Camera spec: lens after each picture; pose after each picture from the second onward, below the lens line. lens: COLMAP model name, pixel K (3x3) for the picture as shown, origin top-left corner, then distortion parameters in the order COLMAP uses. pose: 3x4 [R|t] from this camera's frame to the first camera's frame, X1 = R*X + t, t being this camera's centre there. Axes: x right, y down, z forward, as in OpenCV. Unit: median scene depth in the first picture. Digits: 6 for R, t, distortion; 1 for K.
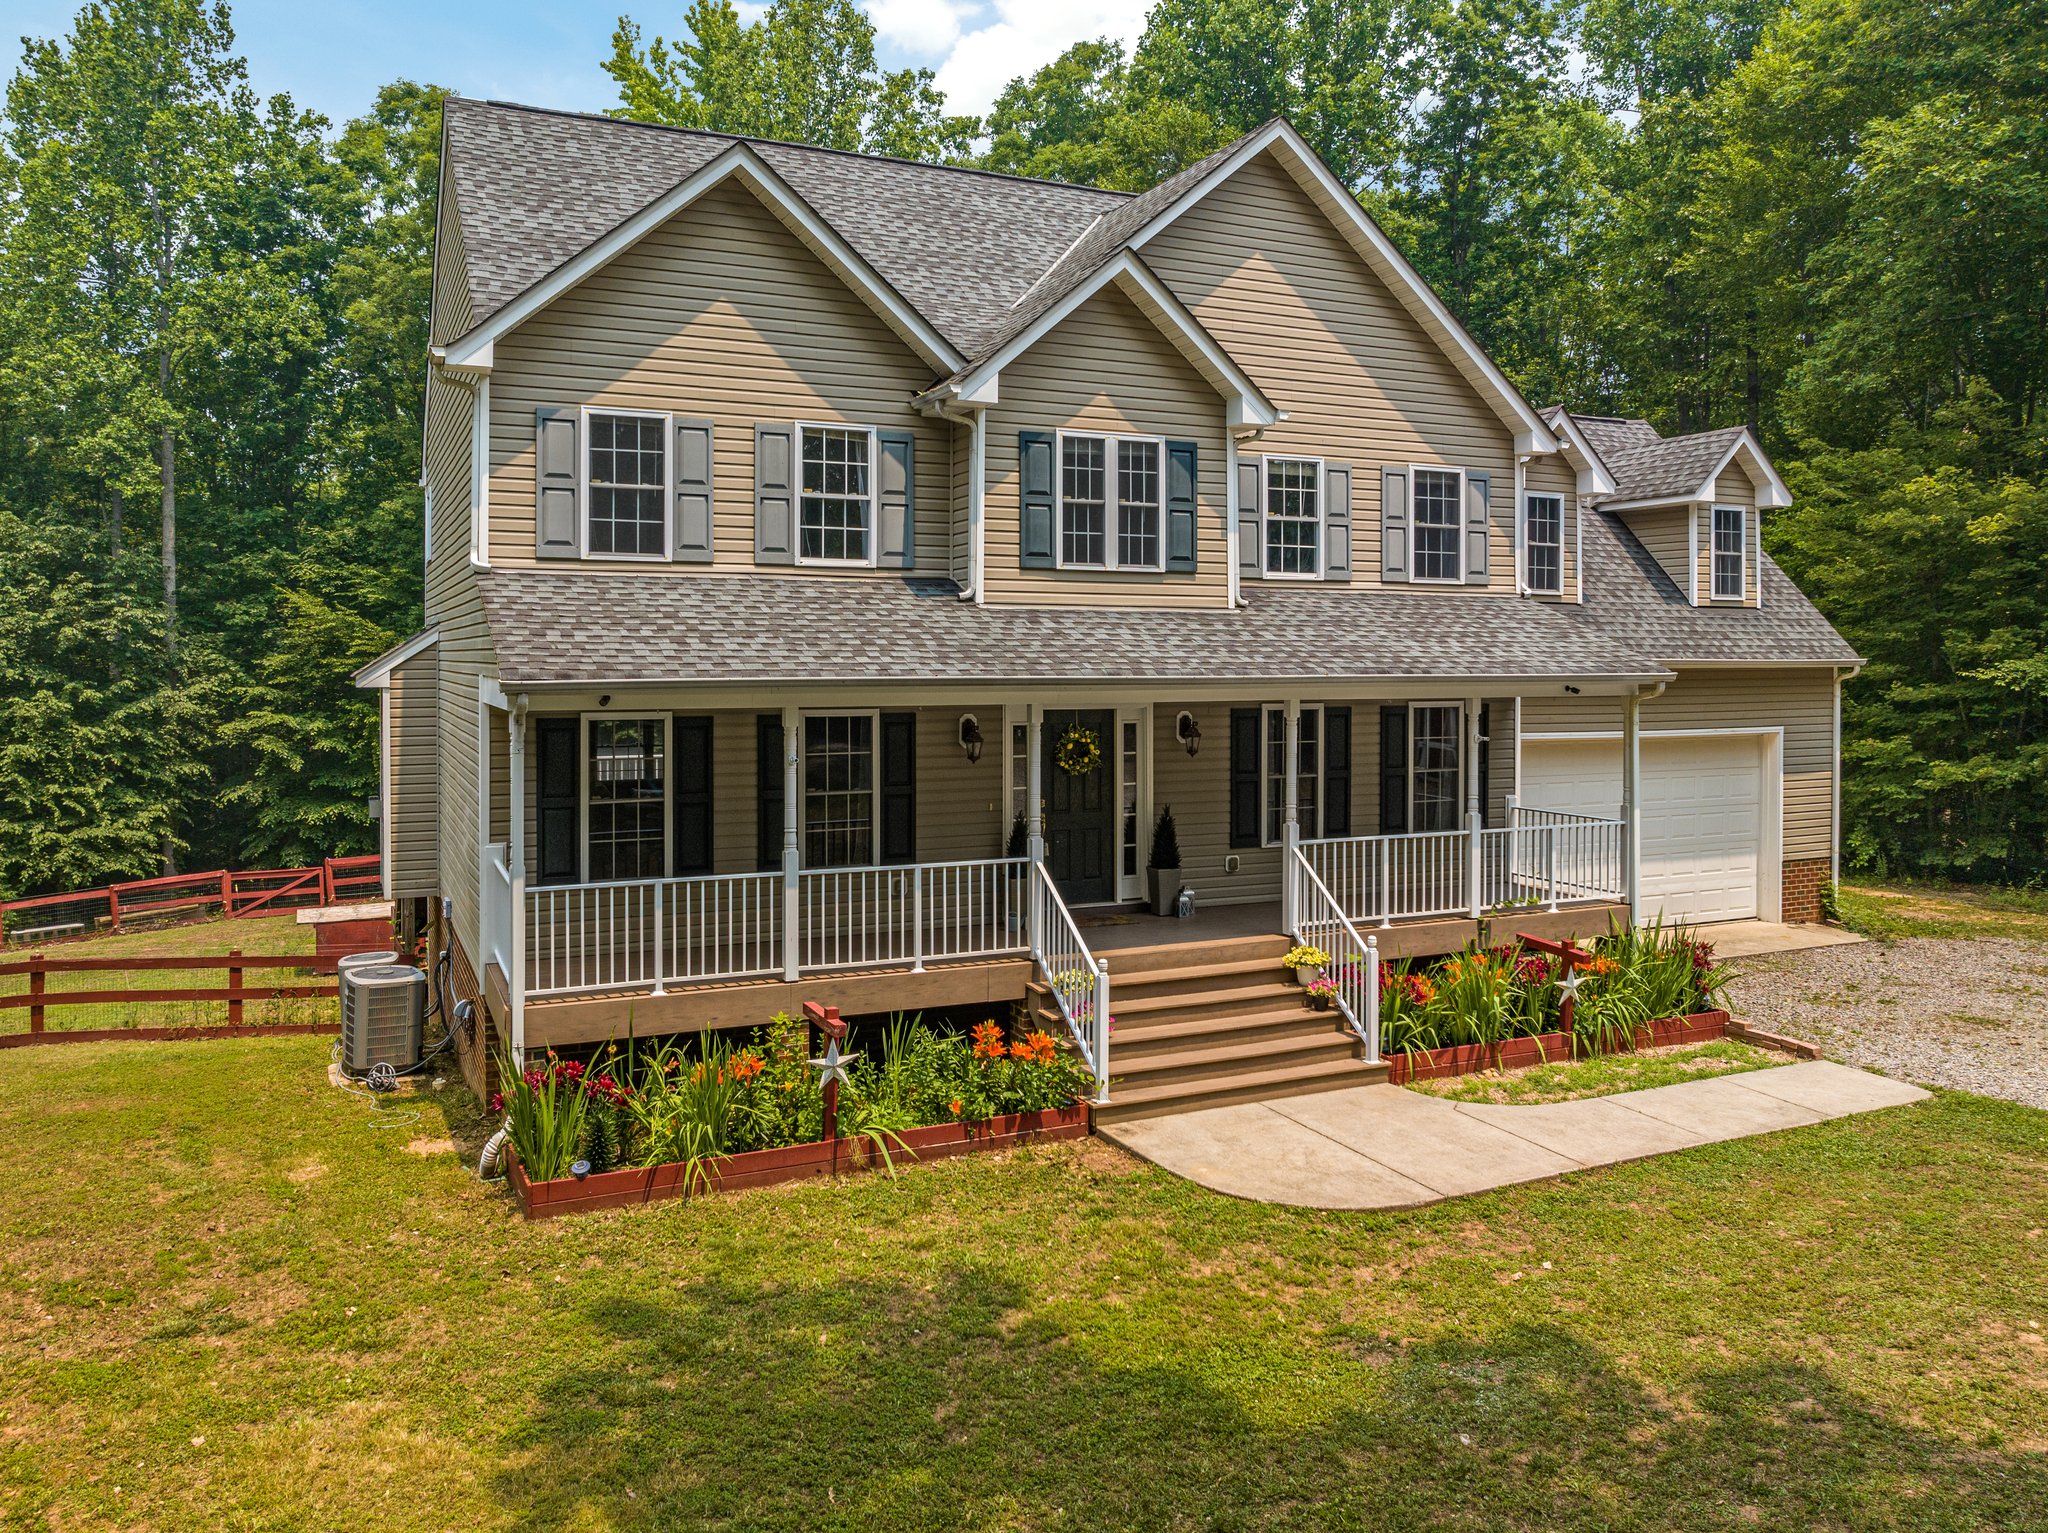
lens RADIAL K [[1496.1, 0, 1026.1], [0, 1496.1, 665.8], [0, 0, 1]] dist [-0.031177, 0.002260]
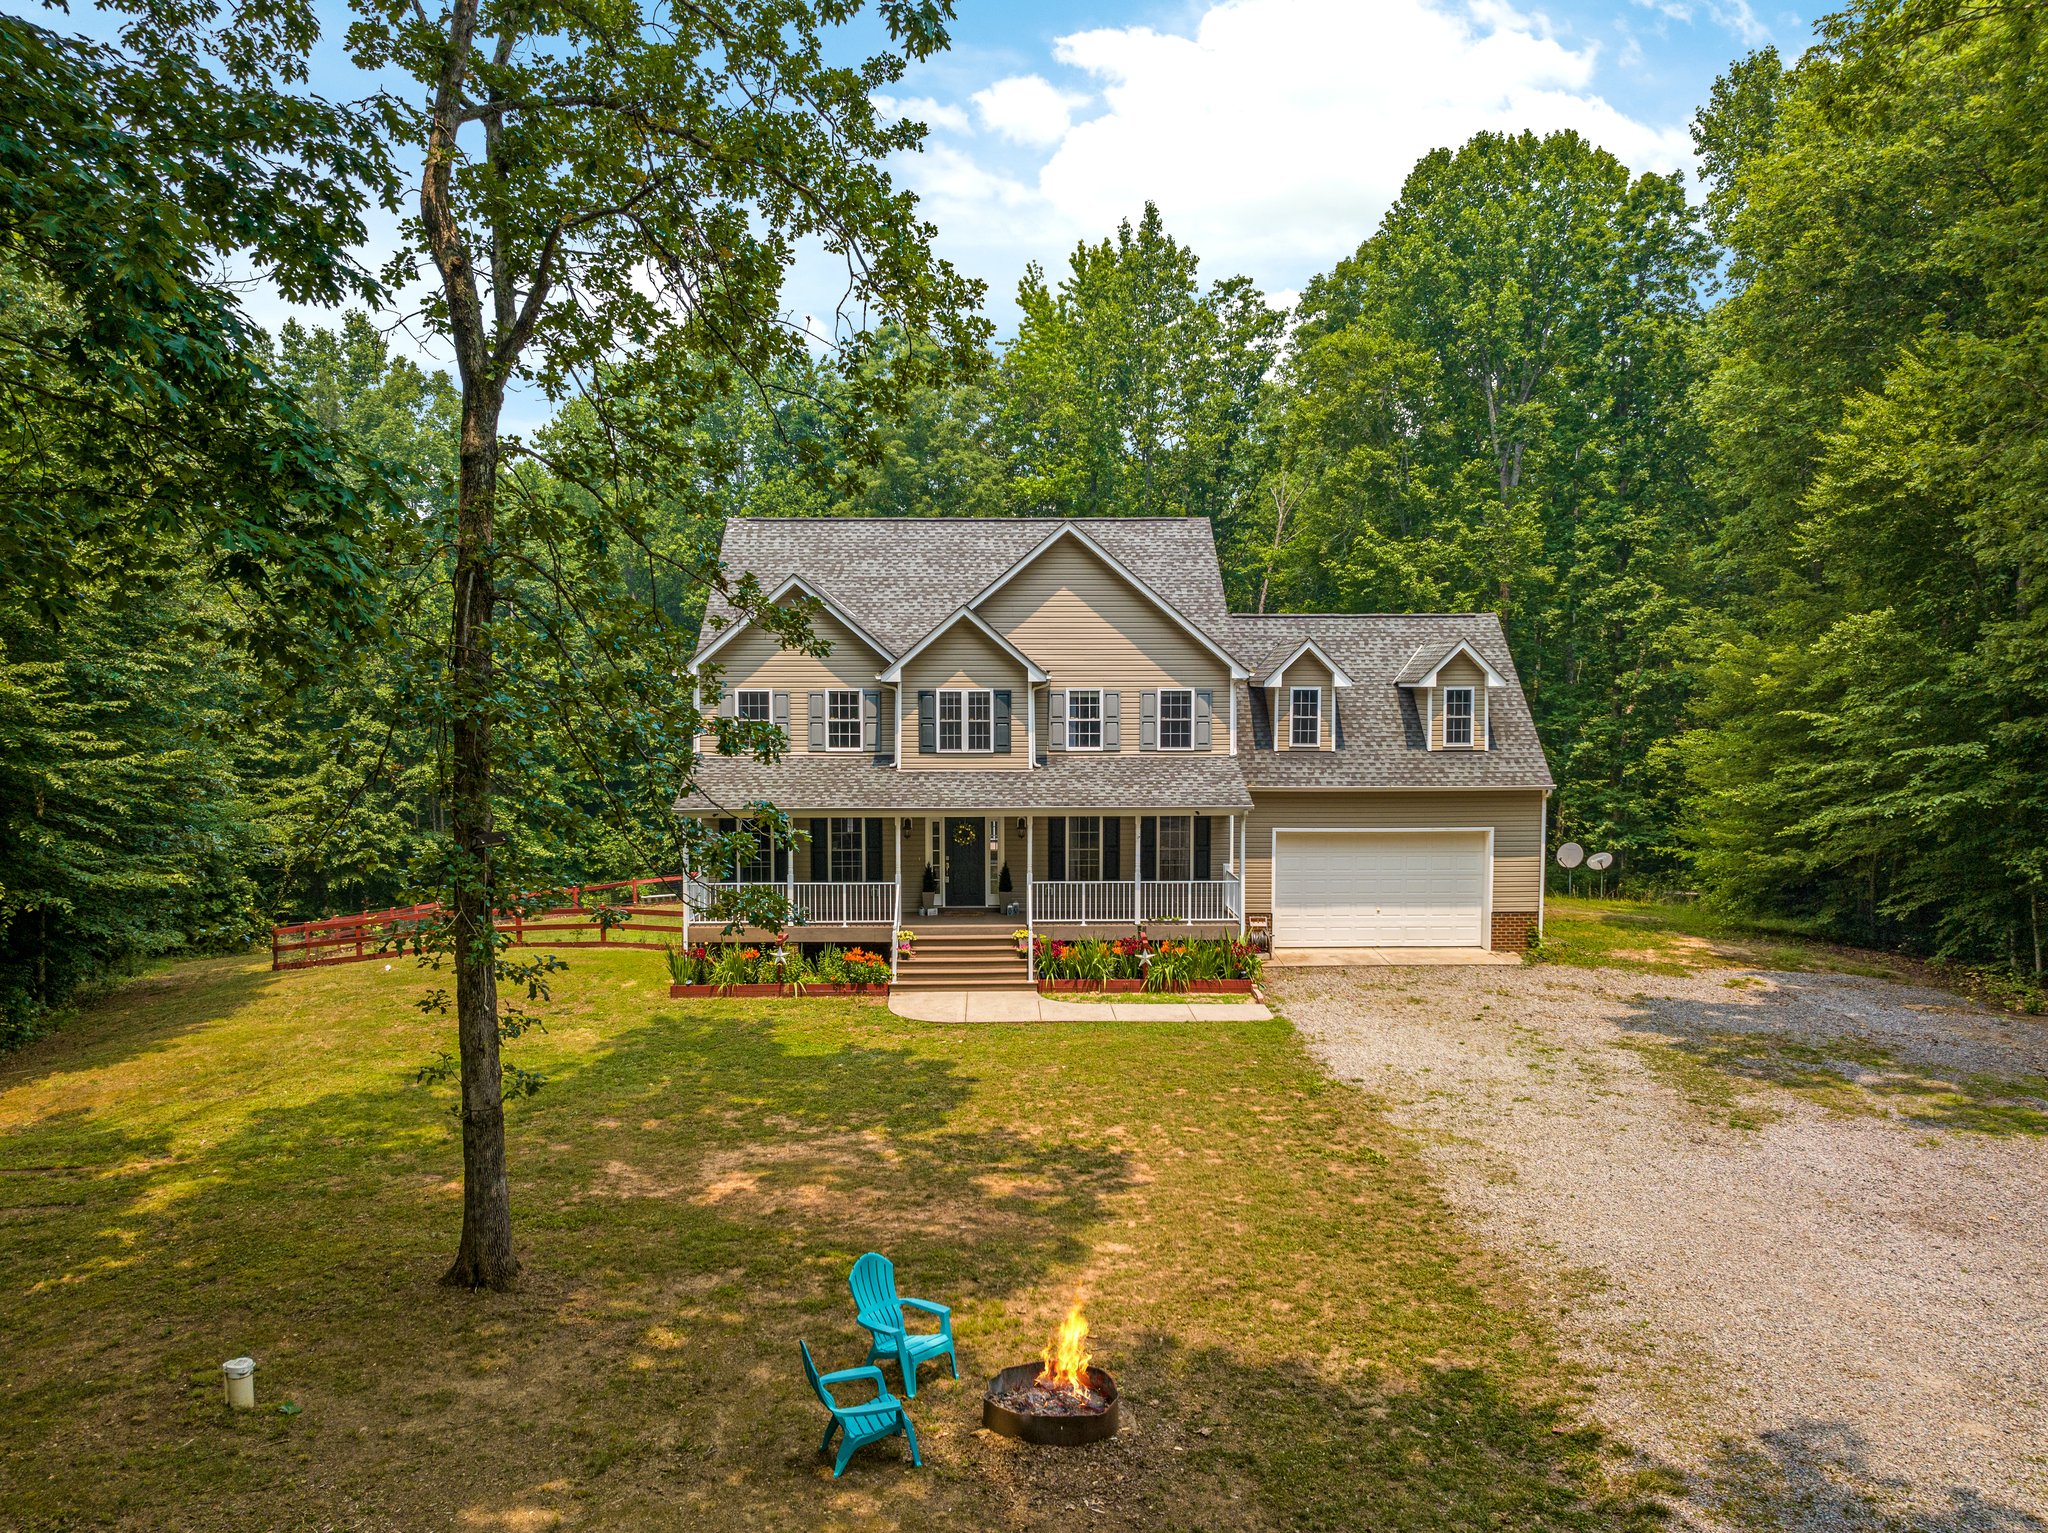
lens RADIAL K [[1442.1, 0, 1020.7], [0, 1442.1, 742.7], [0, 0, 1]] dist [-0.034395, -0.000969]
pose [[0.913541, 0.013768, -0.406513, 0.957234], [0.002116, 0.999253, 0.038598, -0.154900], [0.406740, -0.036121, 0.912829, -0.848669]]
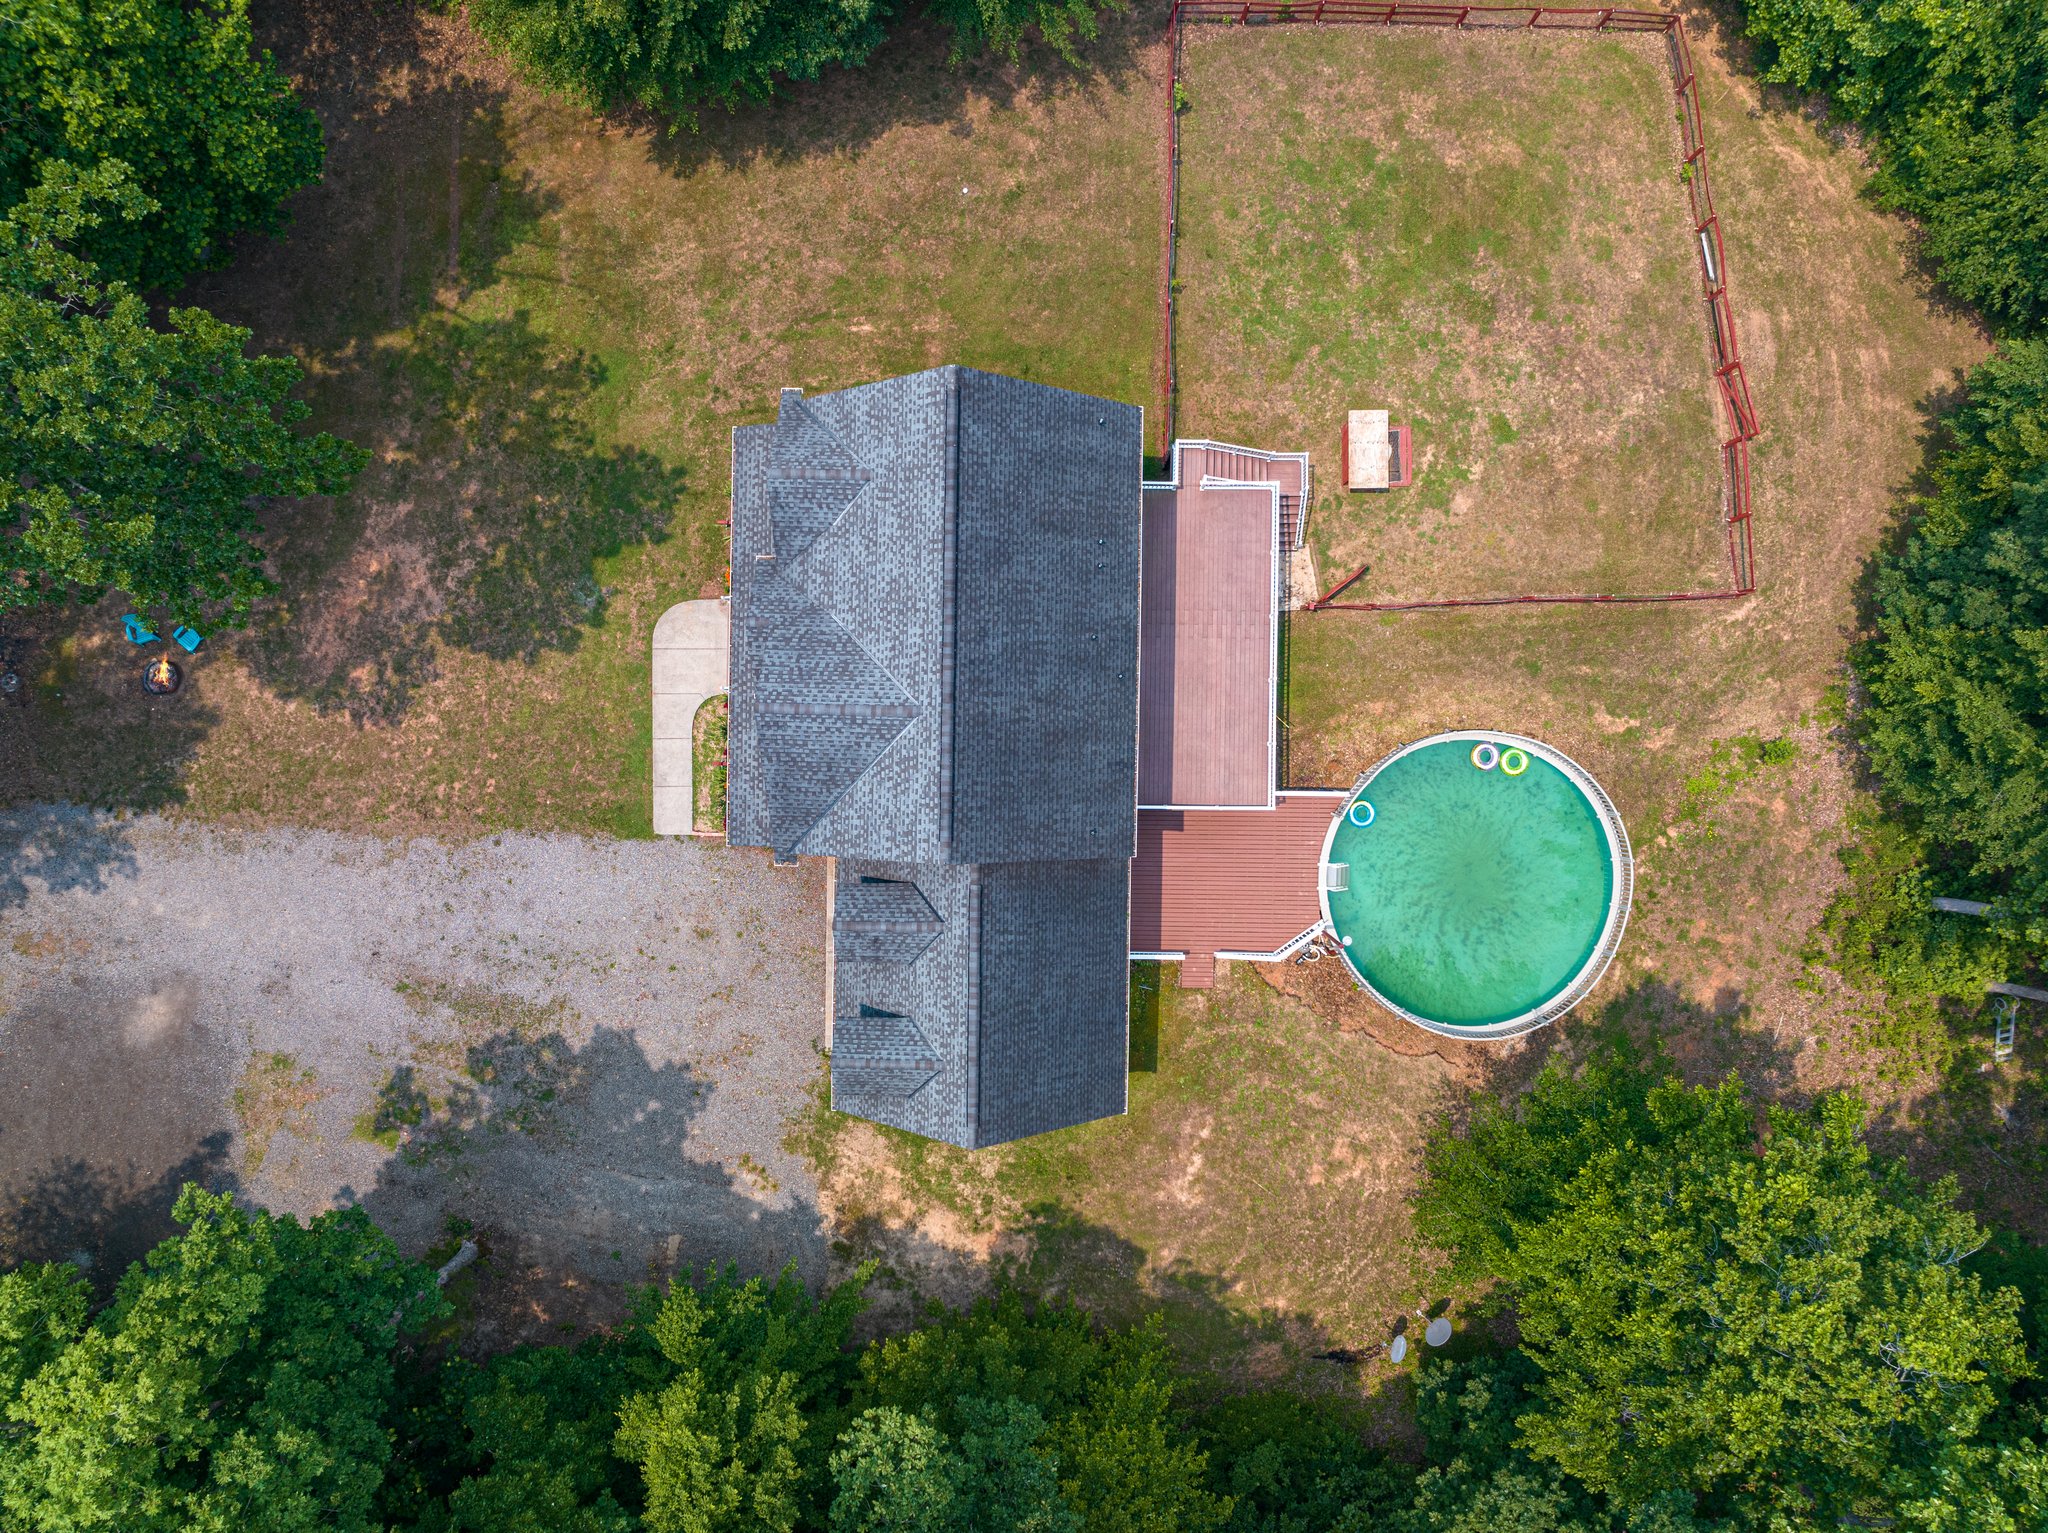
lens RADIAL K [[1442.1, 0, 1020.7], [0, 1442.1, 742.7], [0, 0, 1]] dist [-0.034395, -0.000969]
pose [[-0.424471, 0.905313, -0.015250, 0.097821], [-0.009549, 0.012365, 0.999878, -2.679497], [0.905391, 0.424564, 0.003396, 1.441132]]
